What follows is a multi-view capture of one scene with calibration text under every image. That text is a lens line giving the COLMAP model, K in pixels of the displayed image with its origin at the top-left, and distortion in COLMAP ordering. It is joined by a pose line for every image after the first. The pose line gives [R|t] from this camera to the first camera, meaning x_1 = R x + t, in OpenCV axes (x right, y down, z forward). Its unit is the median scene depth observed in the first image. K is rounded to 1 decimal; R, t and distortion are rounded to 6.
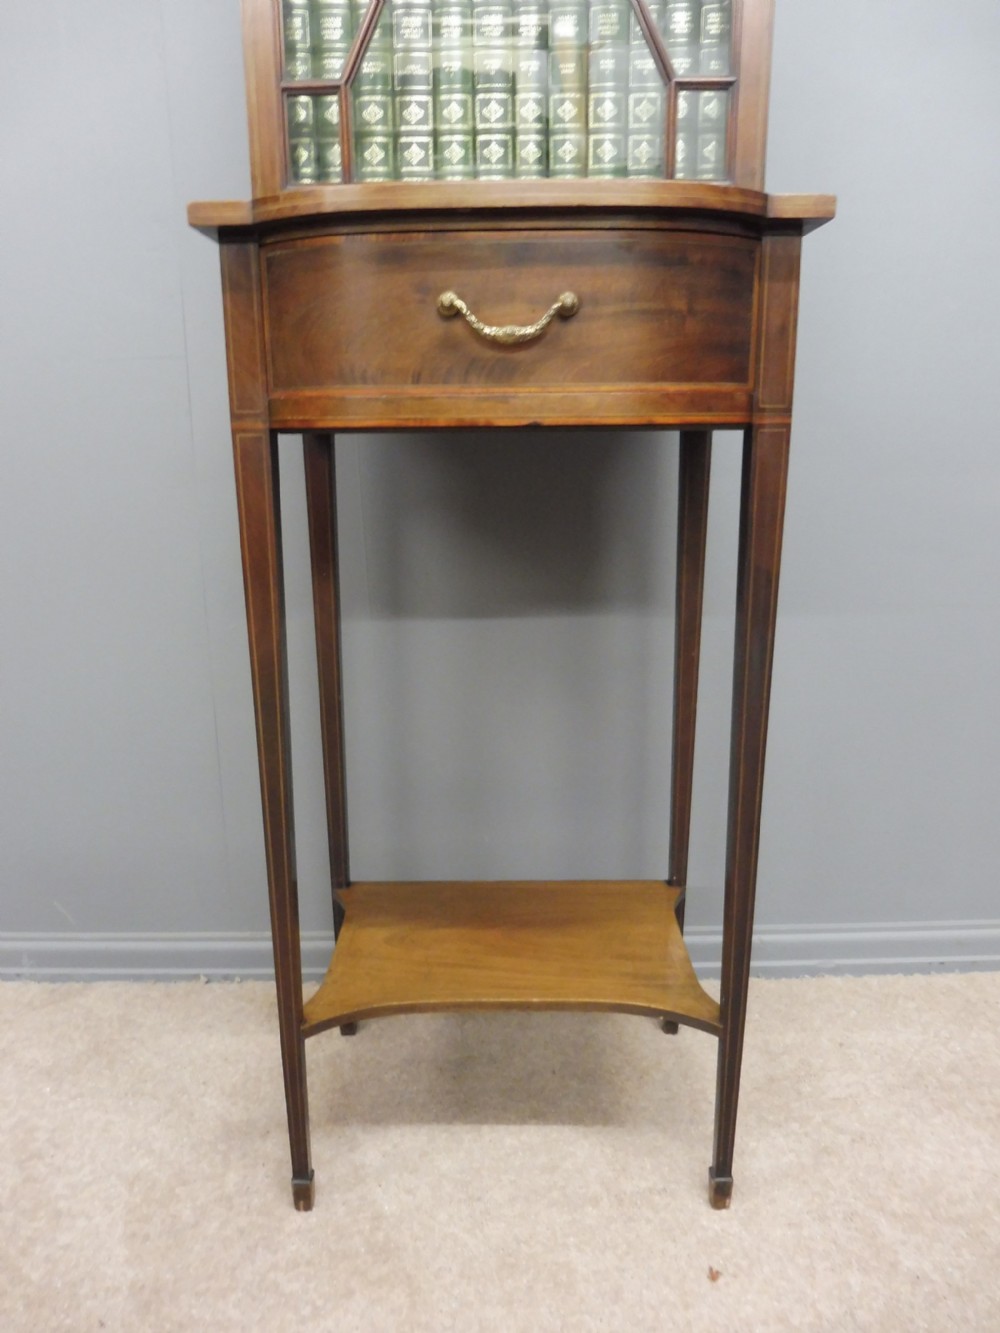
lens RADIAL K [[994.1, 0, 482.7], [0, 994.1, 669.7], [0, 0, 1]] dist [-0.064663, 0.036384]
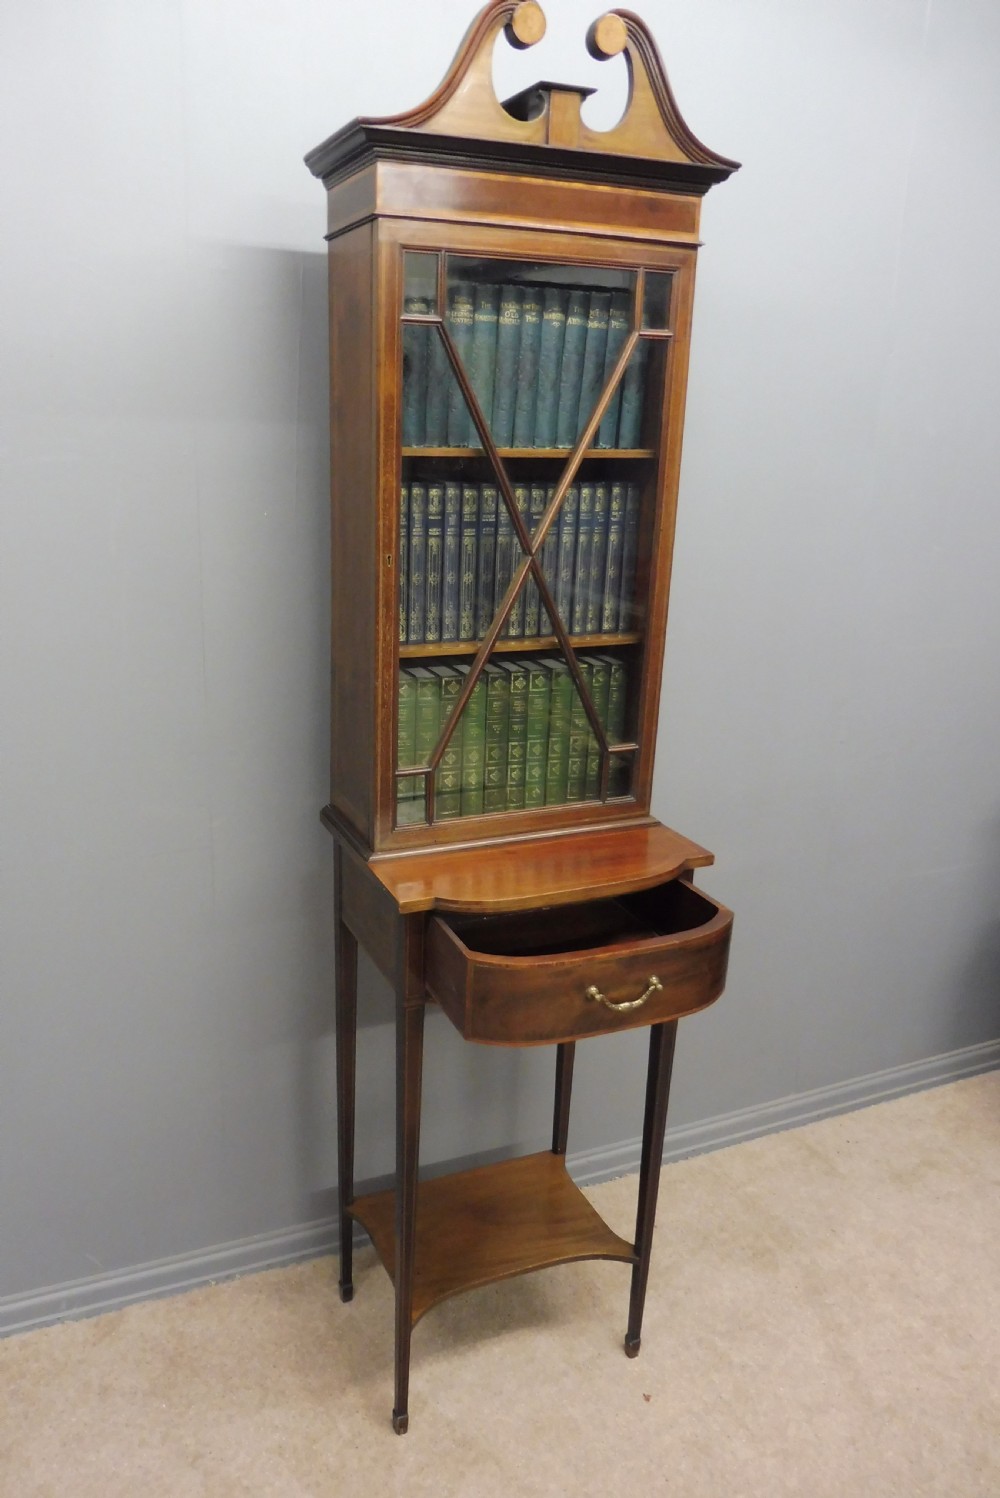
lens RADIAL K [[1116.3, 0, 444.9], [0, 1116.3, 755.4], [0, 0, 1]] dist [-0.059823, 0.024777]
pose [[0.922345, -0.081027, 0.377777, -0.684304], [0.063634, 0.996268, 0.058320, -0.612416], [-0.381092, -0.029752, 0.924058, -0.596916]]
